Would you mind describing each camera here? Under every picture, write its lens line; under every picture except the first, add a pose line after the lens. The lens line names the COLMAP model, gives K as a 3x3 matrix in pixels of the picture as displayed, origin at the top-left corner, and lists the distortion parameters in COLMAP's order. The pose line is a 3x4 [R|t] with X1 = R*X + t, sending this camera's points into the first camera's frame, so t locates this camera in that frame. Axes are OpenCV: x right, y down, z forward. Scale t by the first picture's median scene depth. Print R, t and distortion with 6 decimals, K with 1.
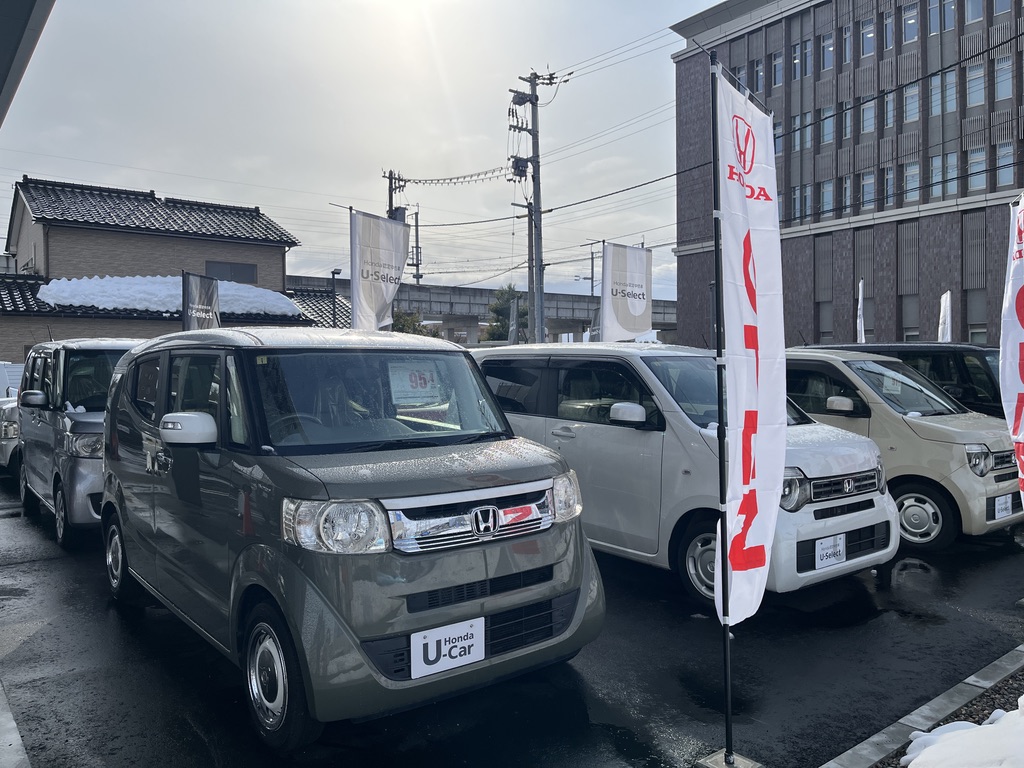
lens RADIAL K [[770.3, 0, 512.0], [0, 770.3, 380.6], [0, 0, 1]] dist [-0.003982, -0.002917]
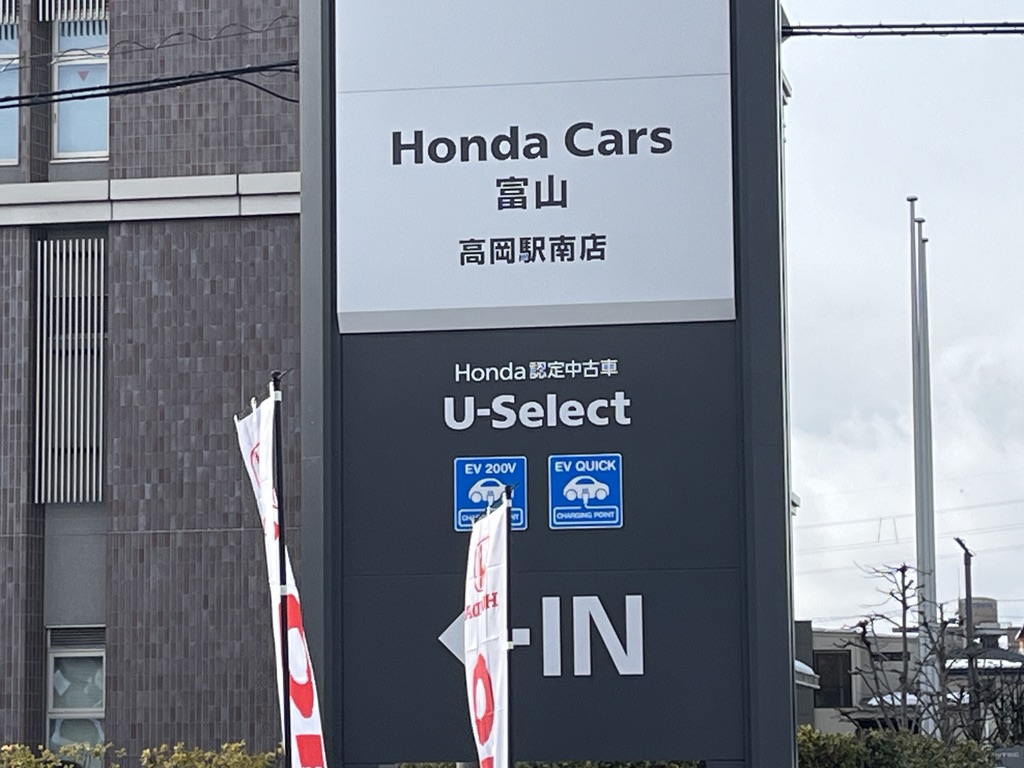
lens RADIAL K [[3116.1, 0, 512.0], [0, 3116.1, 384.2], [0, 0, 1]] dist [0.103355, 0.000000]
pose [[0.749434, 0.082996, 0.656857, -0.064803], [0.013522, 0.989986, -0.140516, 0.000506], [-0.661941, 0.114189, 0.740807, 0.077564]]
